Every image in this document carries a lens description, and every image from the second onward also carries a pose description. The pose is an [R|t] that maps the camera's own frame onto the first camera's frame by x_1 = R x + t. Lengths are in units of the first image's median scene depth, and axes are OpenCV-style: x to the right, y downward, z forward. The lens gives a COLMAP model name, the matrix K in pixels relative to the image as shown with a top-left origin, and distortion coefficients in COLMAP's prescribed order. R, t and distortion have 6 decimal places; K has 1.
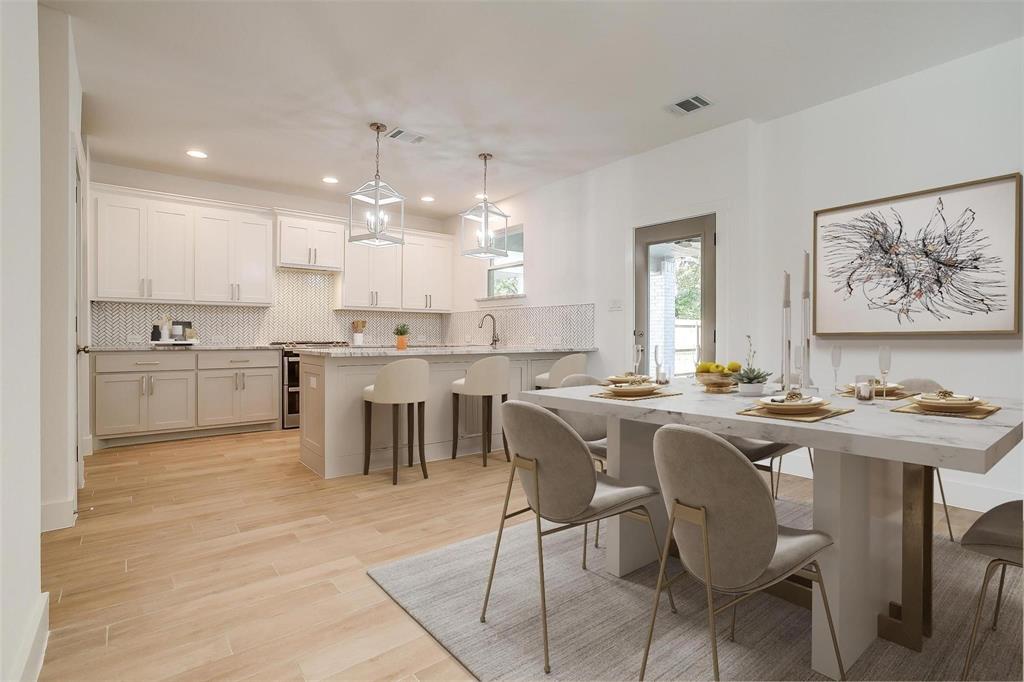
lens RADIAL K [[497.0, 0, 512.6], [0, 497.0, 340.4], [0, 0, 1]] dist [-0.039024, 0.007083]
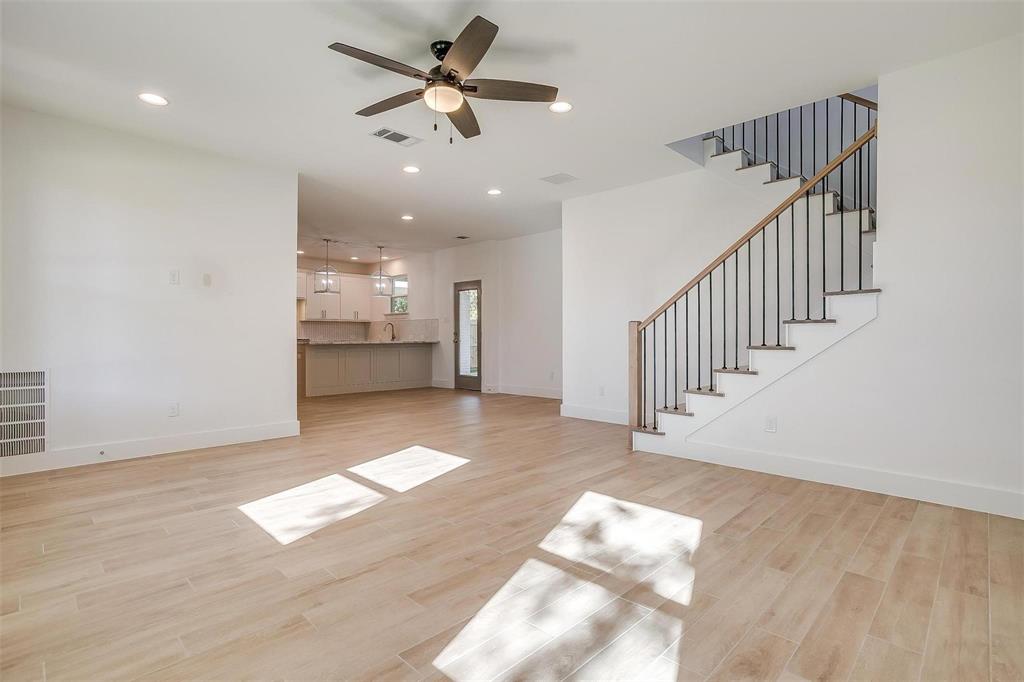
lens RADIAL K [[497.0, 0, 508.8], [0, 497.0, 338.3], [0, 0, 1]] dist [-0.039024, 0.007083]
pose [[0.995065, -0.008135, 0.098891, 0.250641], [0.008119, 0.999967, 0.000565, 0.006151], [-0.098892, 0.000241, 0.995098, -1.026244]]
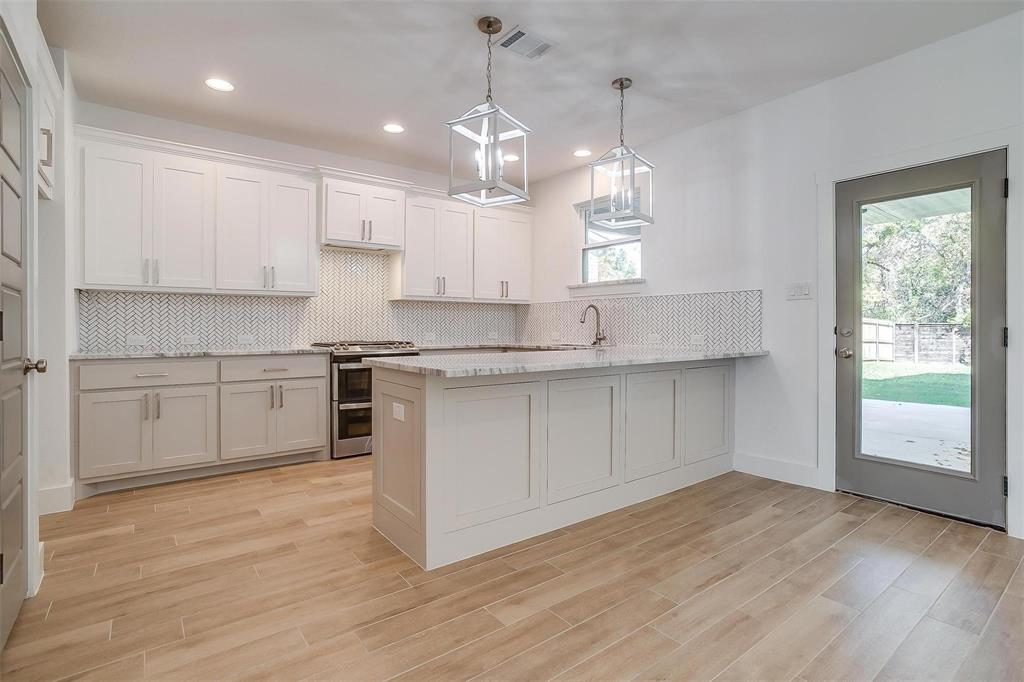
lens RADIAL K [[497.0, 0, 513.5], [0, 497.0, 328.7], [0, 0, 1]] dist [-0.039024, 0.007083]
pose [[0.999629, -0.003856, -0.026965, -0.181677], [0.003692, 0.999975, -0.006112, -0.014388], [0.026988, 0.006010, 0.999618, 0.274235]]
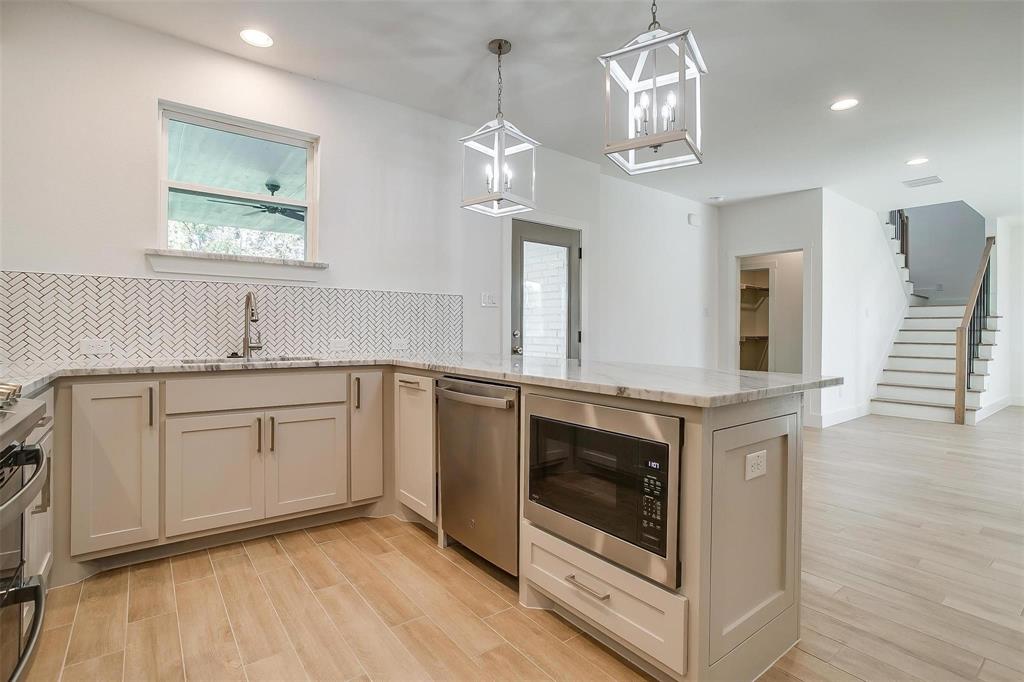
lens RADIAL K [[497.0, 0, 512.5], [0, 497.0, 331.6], [0, 0, 1]] dist [-0.039024, 0.007083]
pose [[0.025572, -0.005091, 0.999660, -0.624750], [0.003853, 0.999980, 0.004994, -0.021382], [-0.999666, 0.003724, 0.025591, 0.915806]]
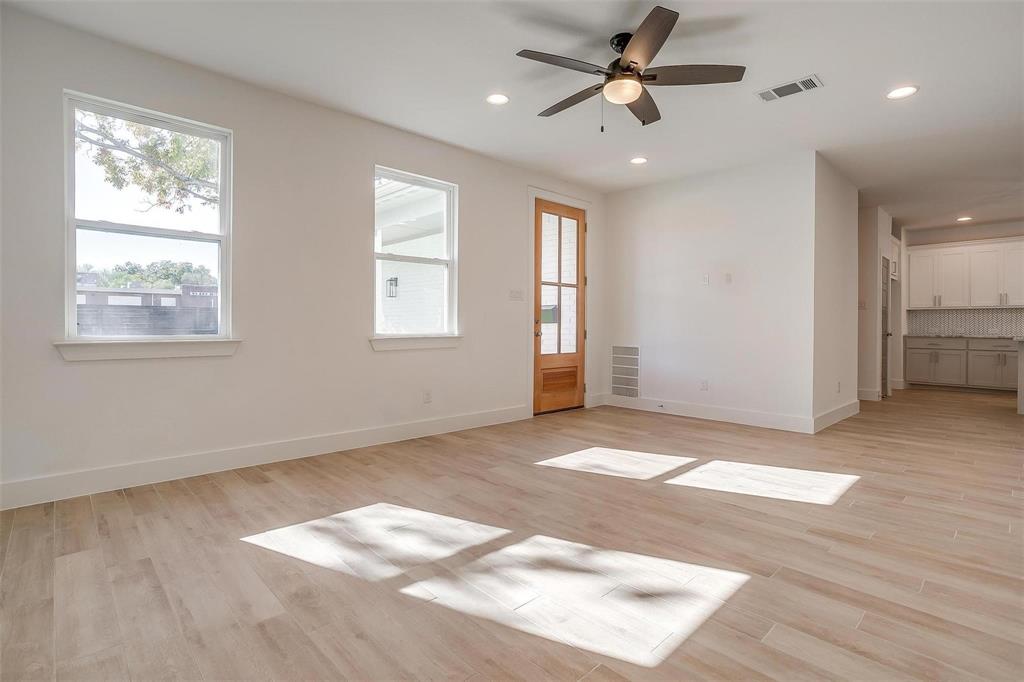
lens RADIAL K [[497.0, 0, 519.9], [0, 497.0, 328.1], [0, 0, 1]] dist [-0.039024, 0.007083]
pose [[0.085286, 0.002871, -0.996352, 0.816052], [-0.013106, 0.999913, 0.001760, 0.005795], [0.996270, 0.012908, 0.085316, -0.607009]]
